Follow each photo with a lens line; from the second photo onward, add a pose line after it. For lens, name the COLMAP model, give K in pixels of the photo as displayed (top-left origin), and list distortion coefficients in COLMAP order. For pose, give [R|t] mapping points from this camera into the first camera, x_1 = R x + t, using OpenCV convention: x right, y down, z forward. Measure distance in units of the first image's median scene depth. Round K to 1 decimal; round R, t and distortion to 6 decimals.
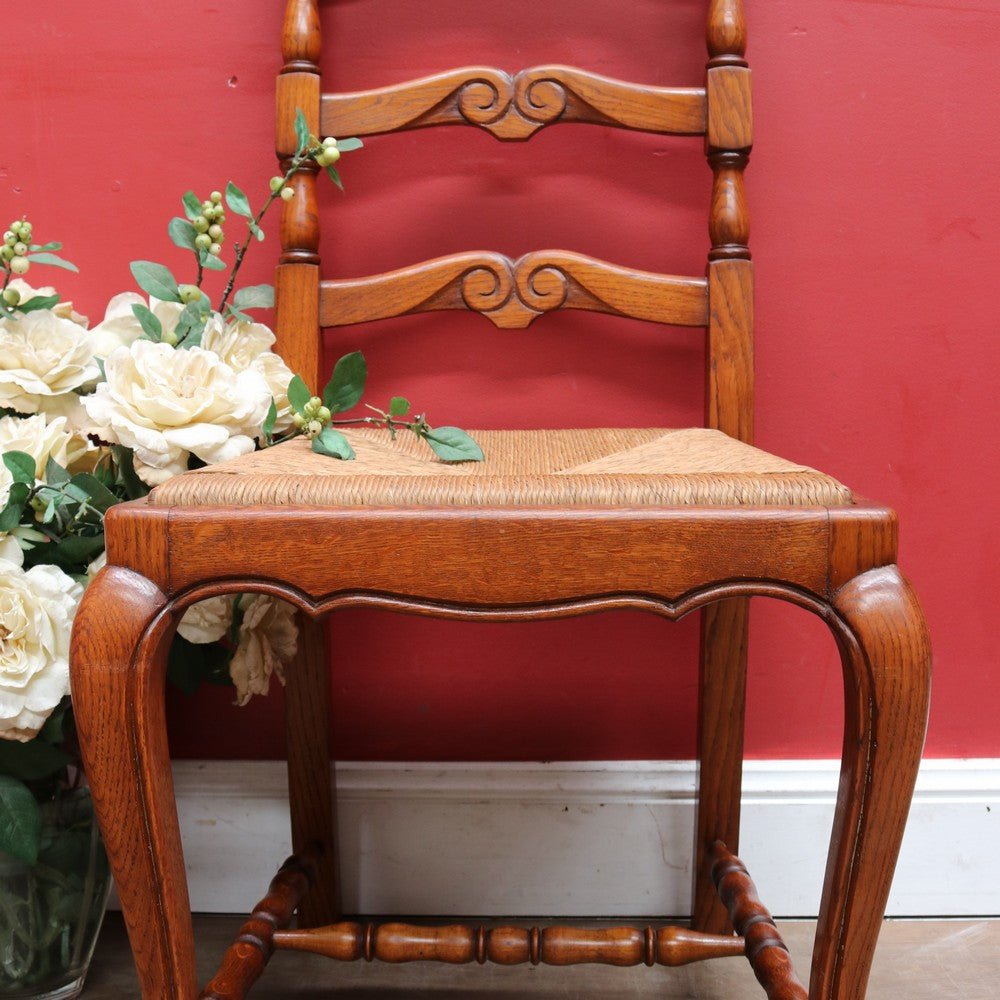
lens RADIAL K [[1470.7, 0, 495.3], [0, 1470.7, 471.4], [0, 0, 1]] dist [-0.124619, 0.000000]
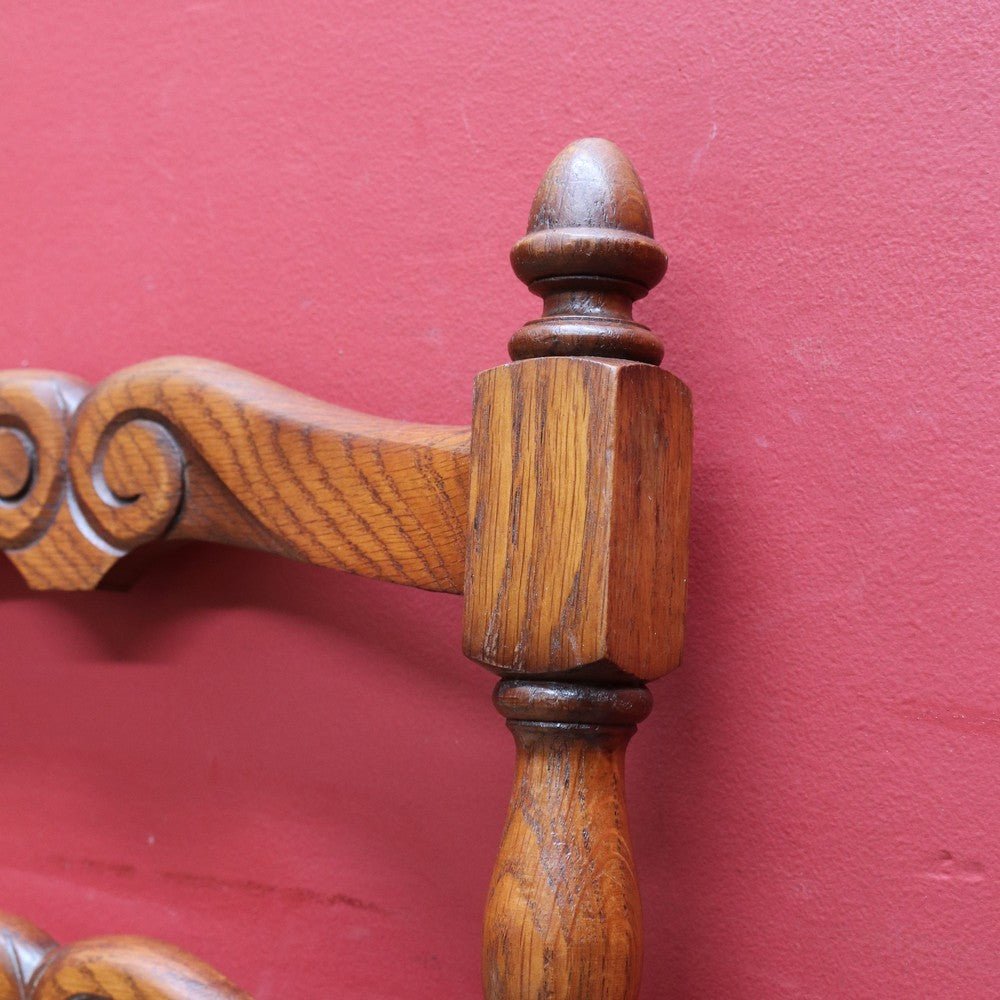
lens RADIAL K [[1847.3, 0, 507.4], [0, 1847.3, 450.3], [0, 0, 1]] dist [-0.105757, 0.000000]
pose [[0.863228, -0.018751, -0.504466, 0.324594], [-0.045531, 0.992345, -0.114796, -0.357149], [0.502757, 0.122063, 0.855766, 0.713860]]
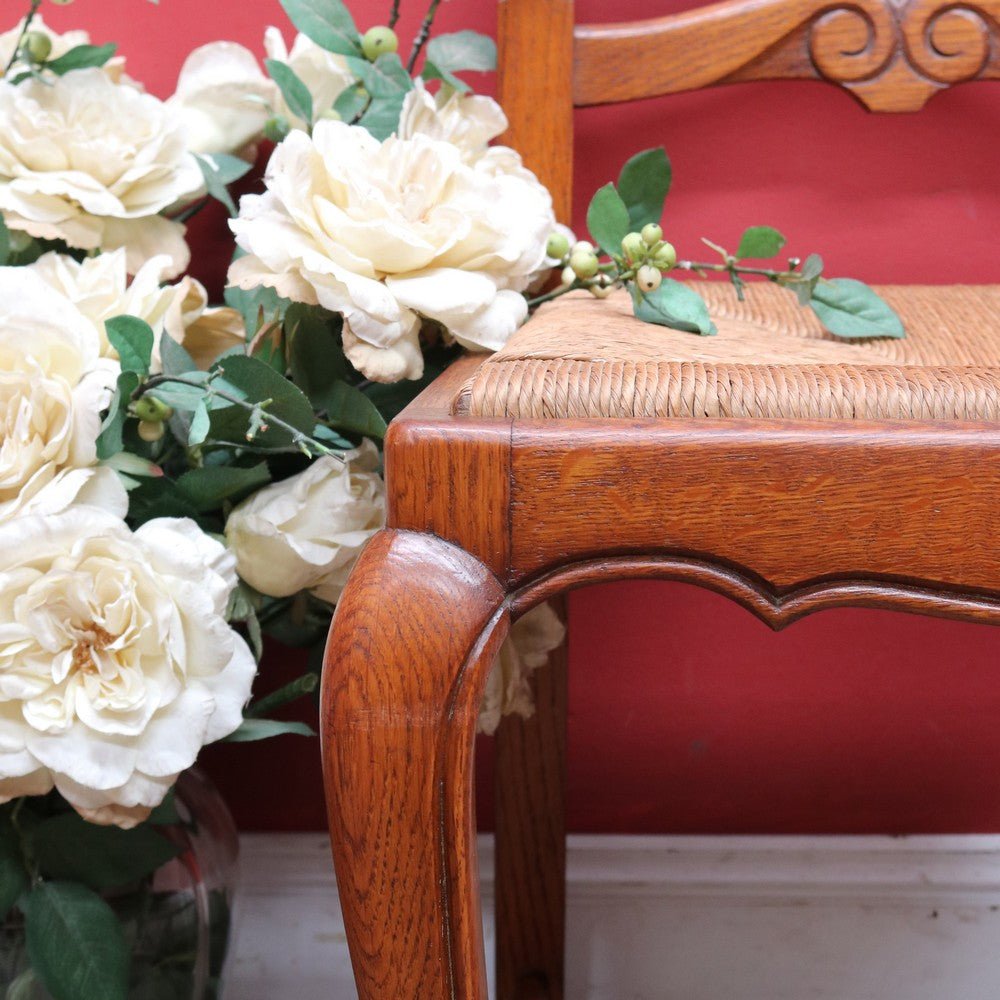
lens RADIAL K [[2181.6, 0, 488.9], [0, 2181.6, 477.8], [0, 0, 1]] dist [-0.063420, 0.000000]
pose [[0.999896, 0.006356, 0.012943, -0.167142], [-0.007126, 0.998155, 0.060299, -0.002598], [-0.012536, -0.060385, 0.998096, 0.130068]]
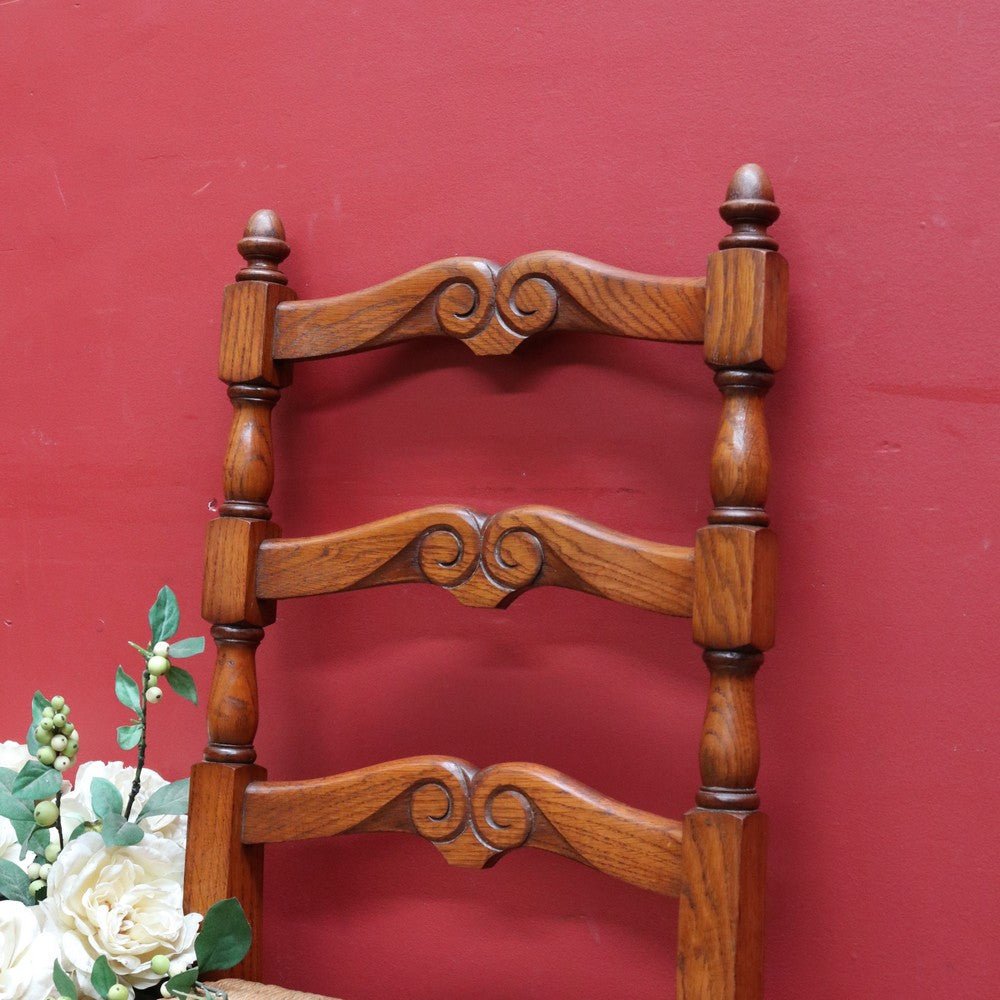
lens RADIAL K [[1959.8, 0, 508.3], [0, 1959.8, 474.7], [0, 0, 1]] dist [-0.107642, 0.000000]
pose [[0.883756, 0.006494, -0.467903, 0.503904], [-0.048826, 0.995725, -0.078401, -0.225739], [0.465394, 0.092134, 0.880295, 0.136550]]
